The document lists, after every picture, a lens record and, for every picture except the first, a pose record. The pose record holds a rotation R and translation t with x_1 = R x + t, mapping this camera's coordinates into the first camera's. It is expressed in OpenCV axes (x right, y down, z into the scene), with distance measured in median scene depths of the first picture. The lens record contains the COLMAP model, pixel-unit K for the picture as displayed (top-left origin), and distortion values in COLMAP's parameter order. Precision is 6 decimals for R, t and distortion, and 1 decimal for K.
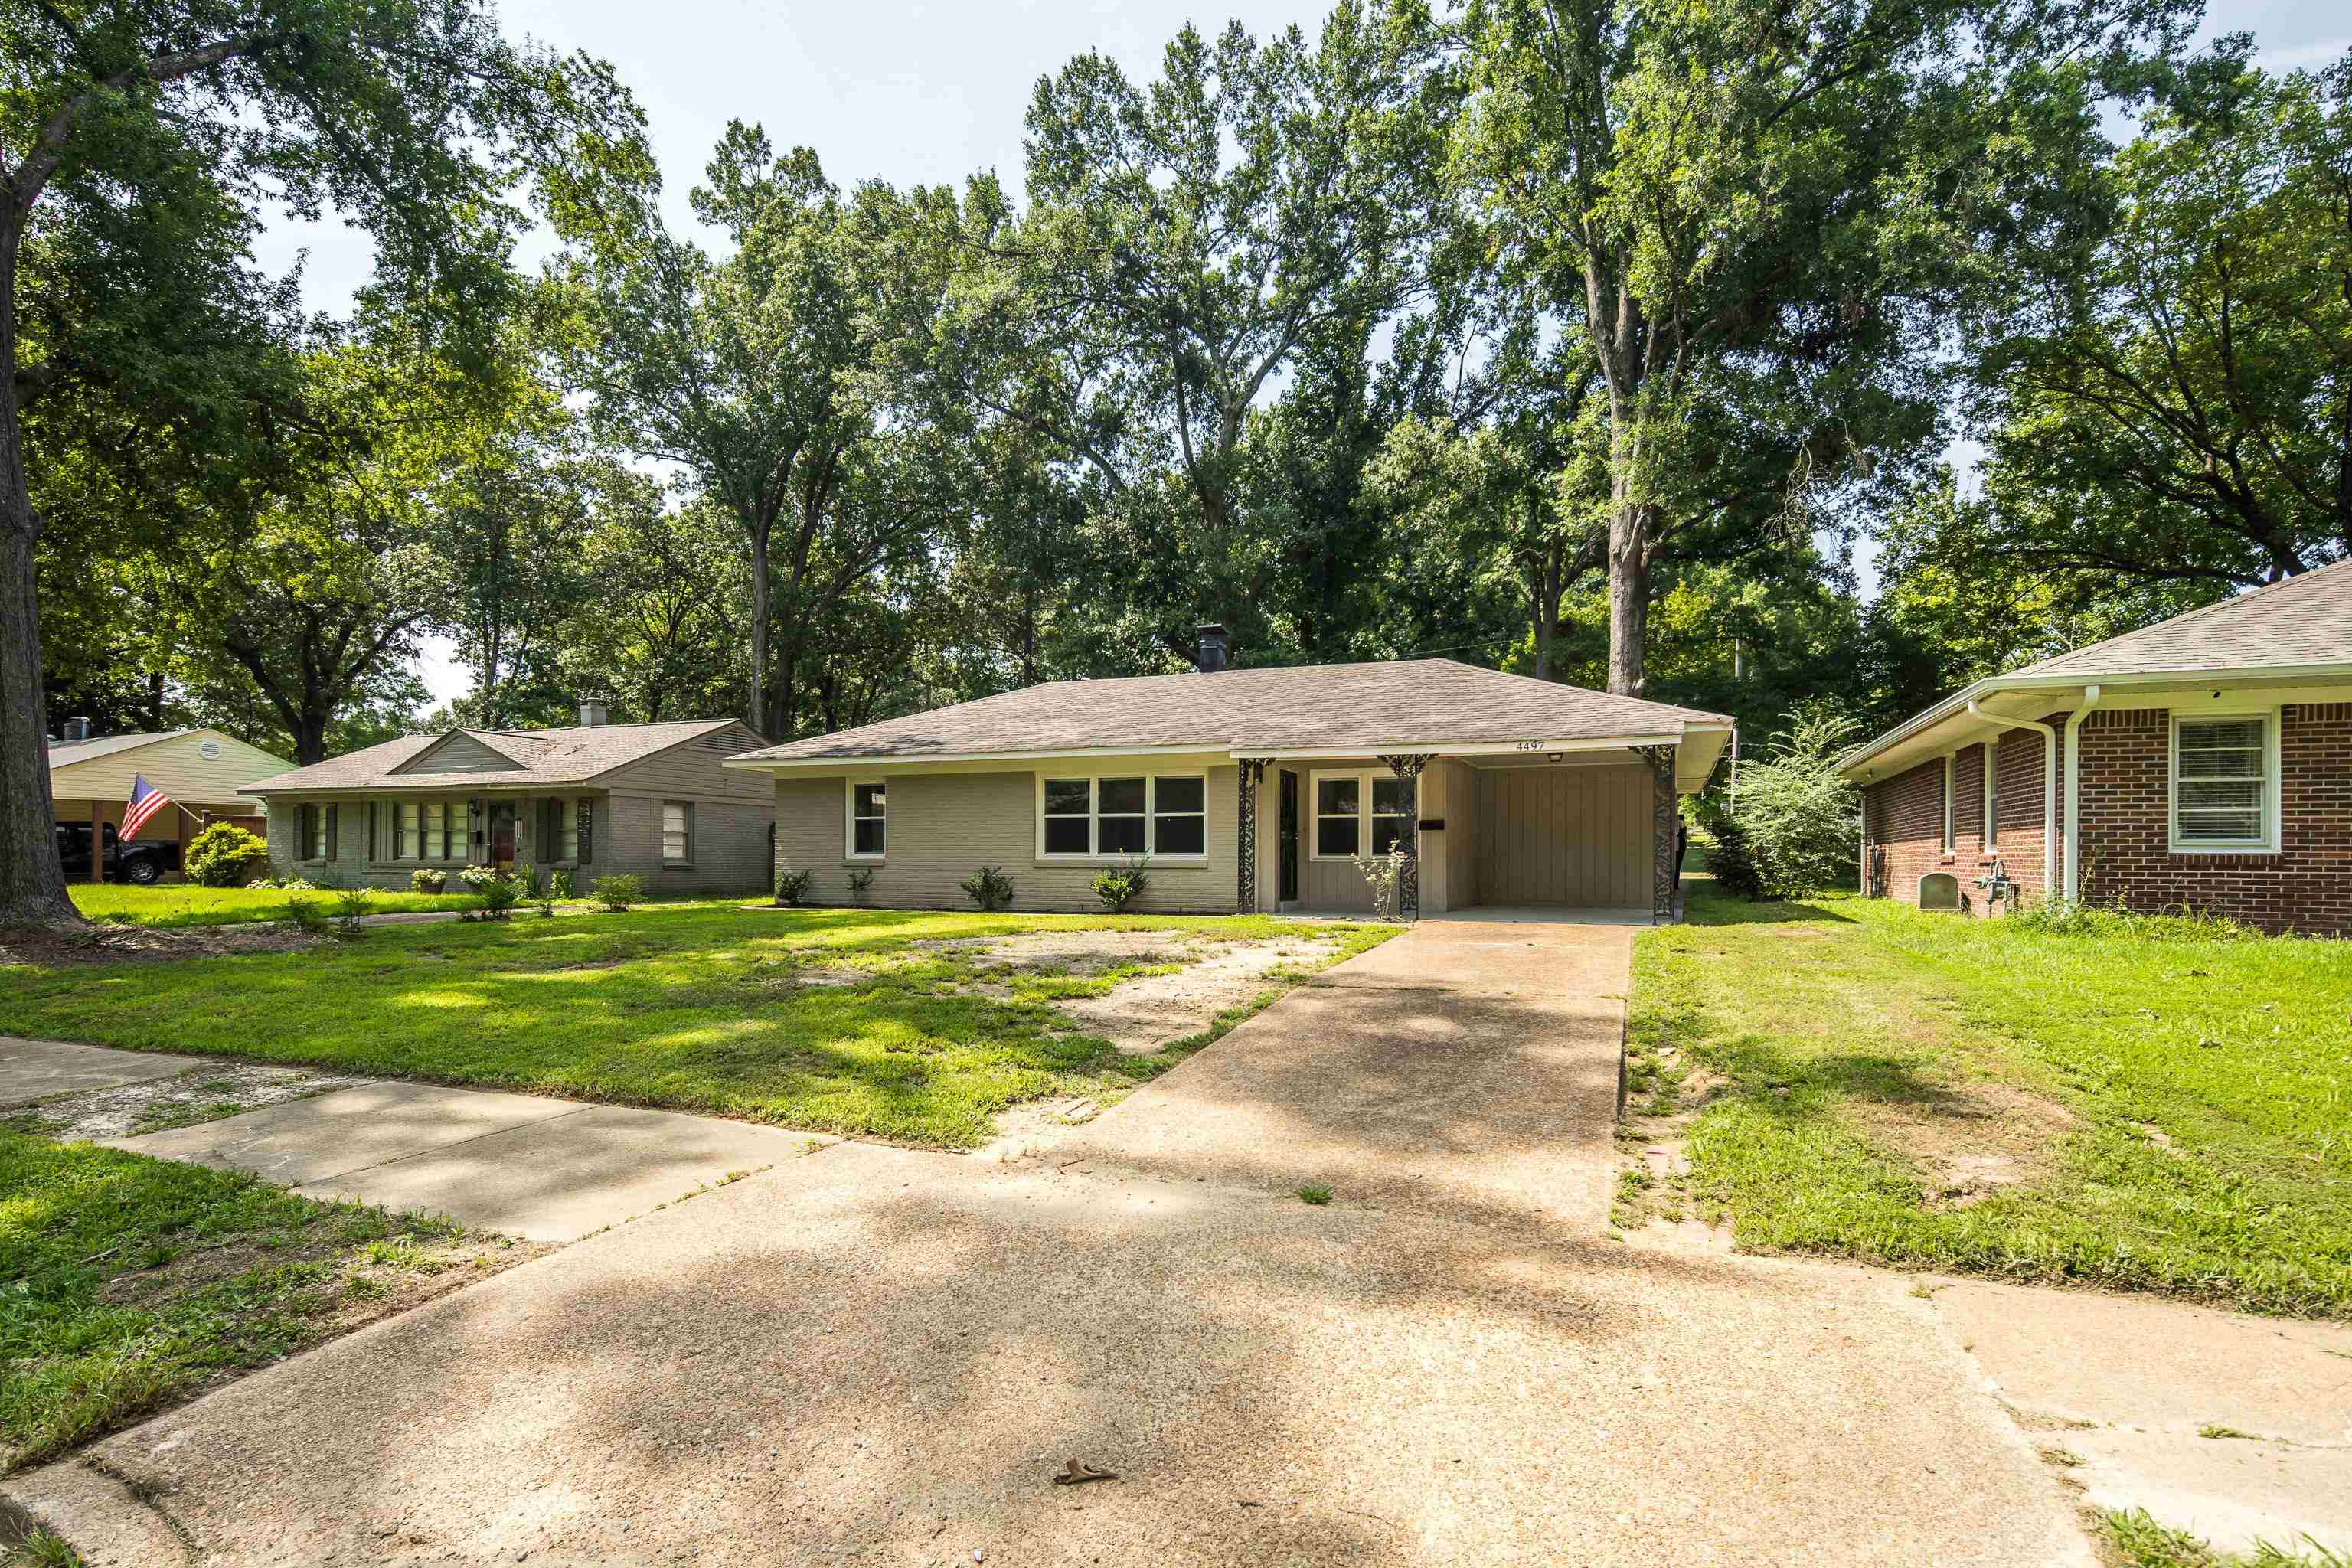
lens RADIAL K [[1153.9, 0, 1162.2], [0, 1153.9, 806.9], [0, 0, 1]] dist [-0.000003, 0.000100]
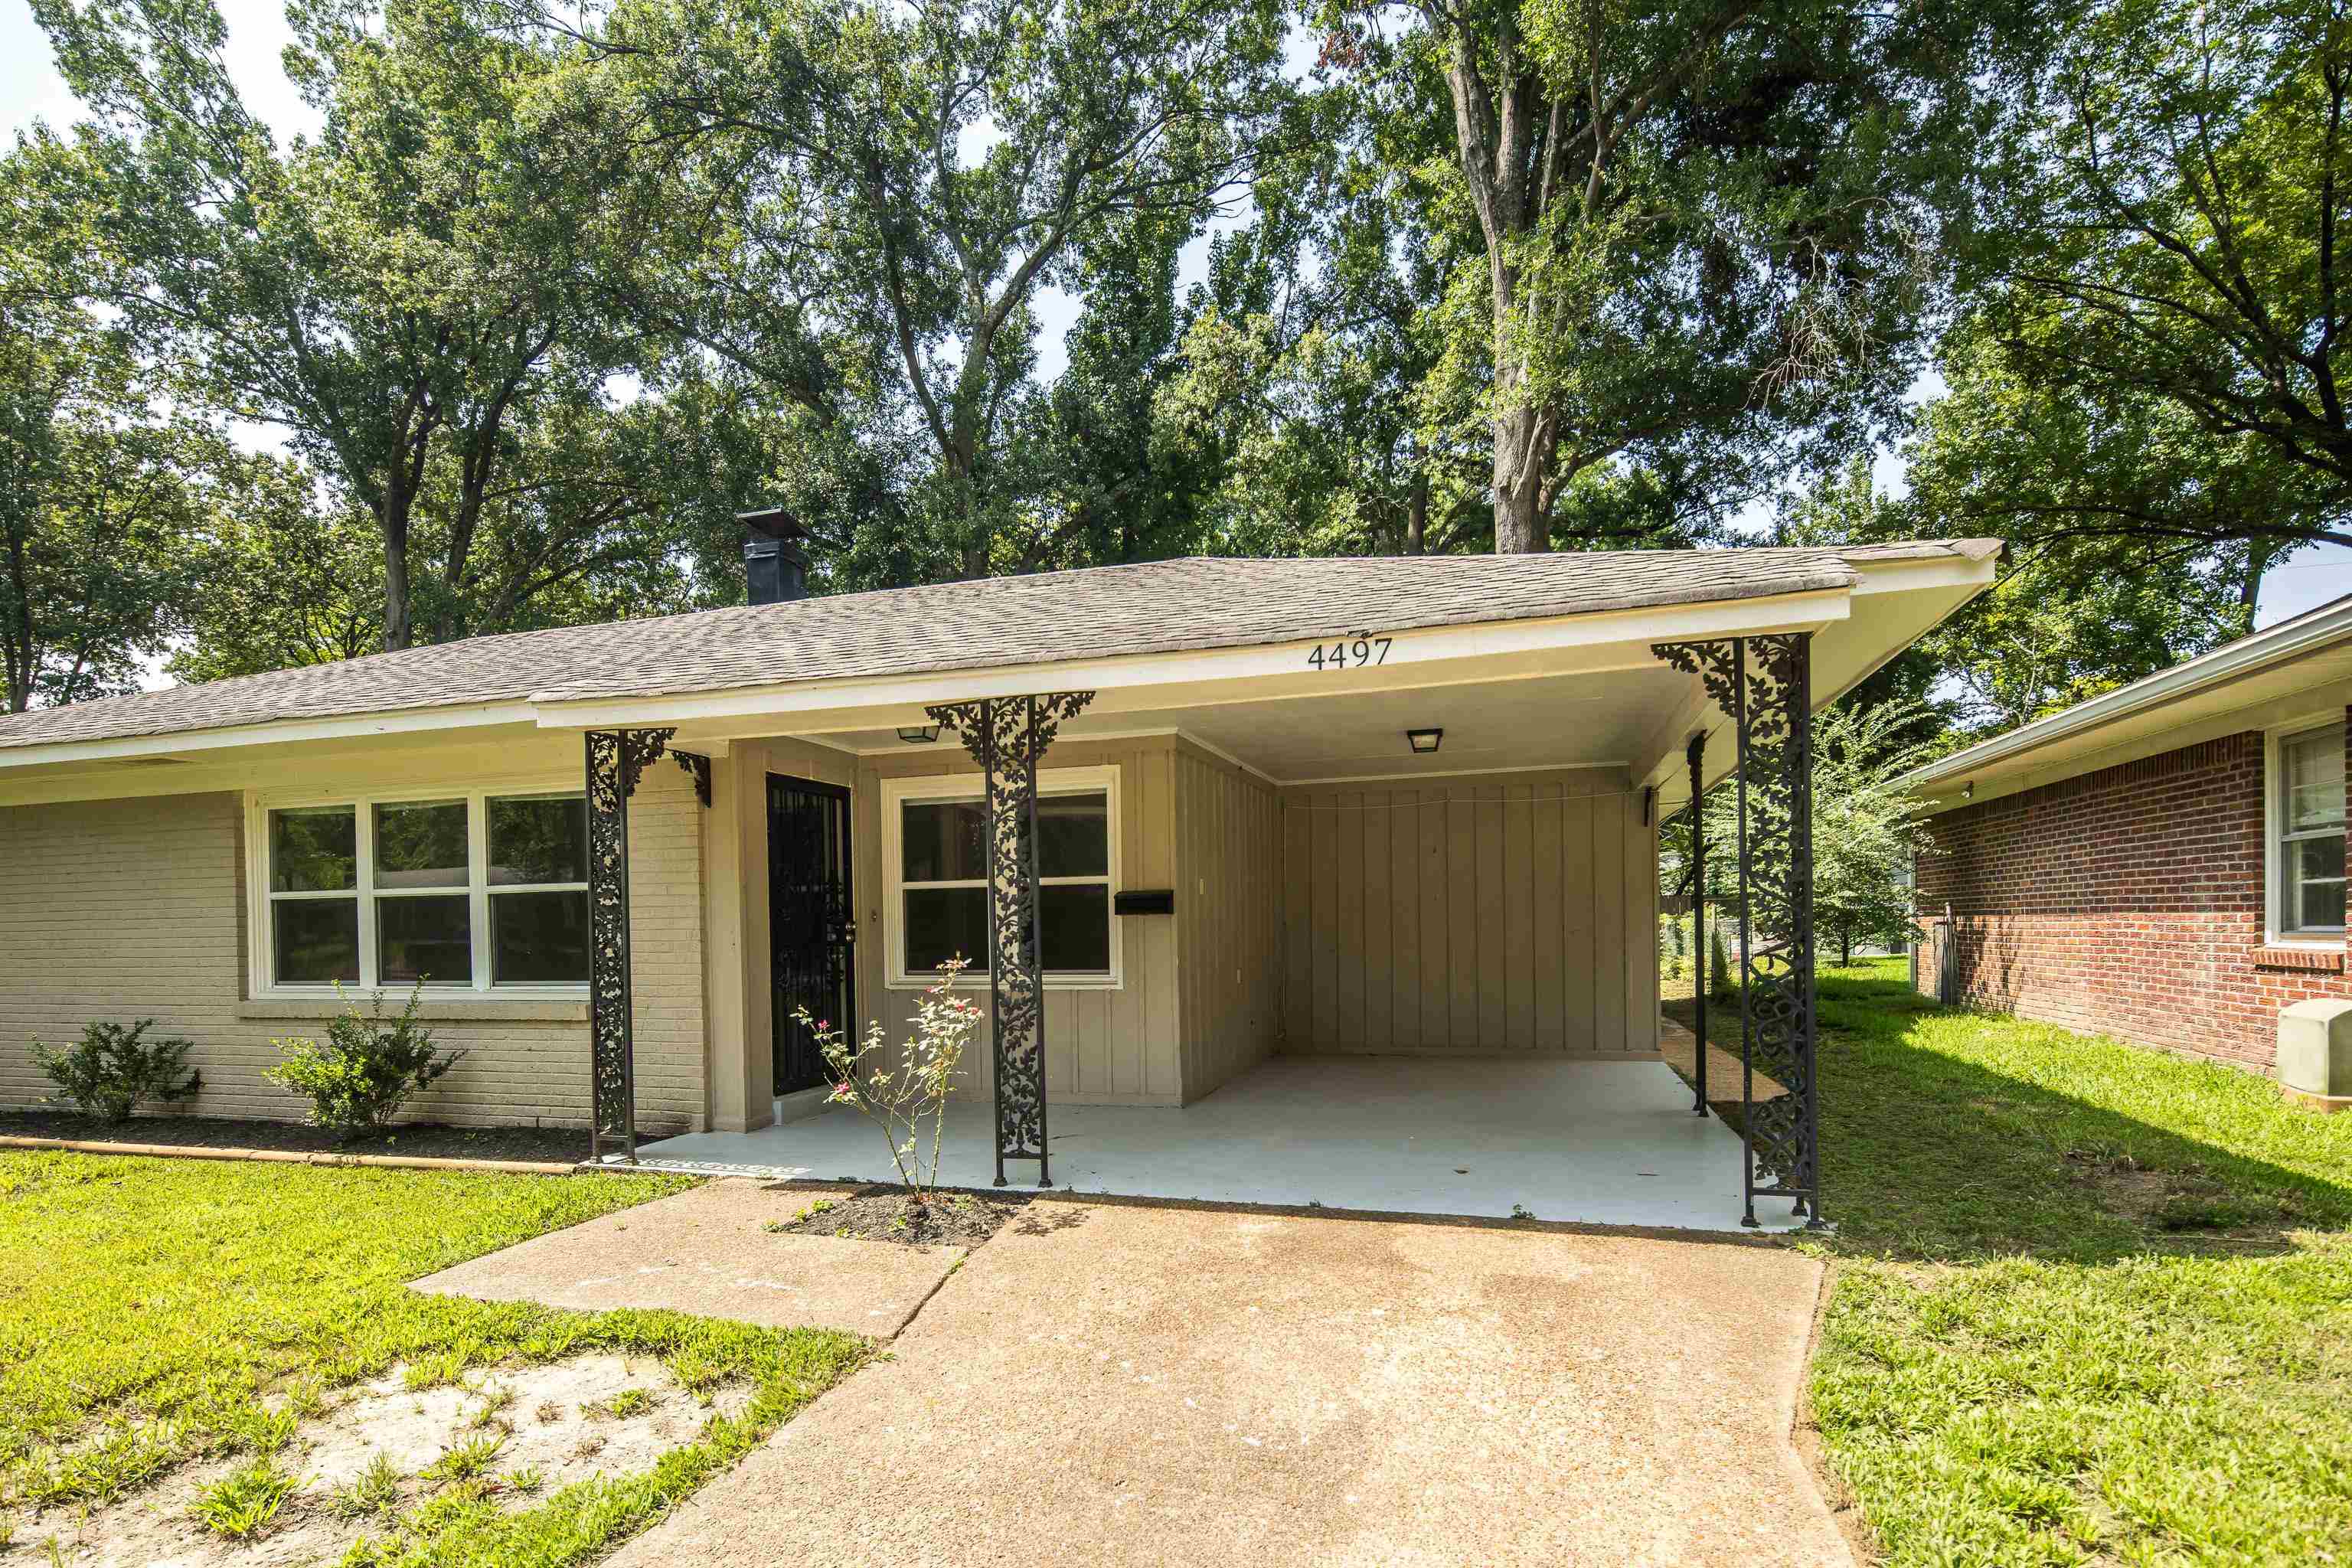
lens RADIAL K [[1165.0, 0, 1179.3], [0, 1165.0, 919.8], [0, 0, 1]] dist [-0.028384, 0.000256]
pose [[0.991650, -0.019360, 0.127496, 0.086904], [0.014260, 0.999066, 0.040791, 0.002137], [-0.128167, -0.038632, 0.991000, 0.261478]]
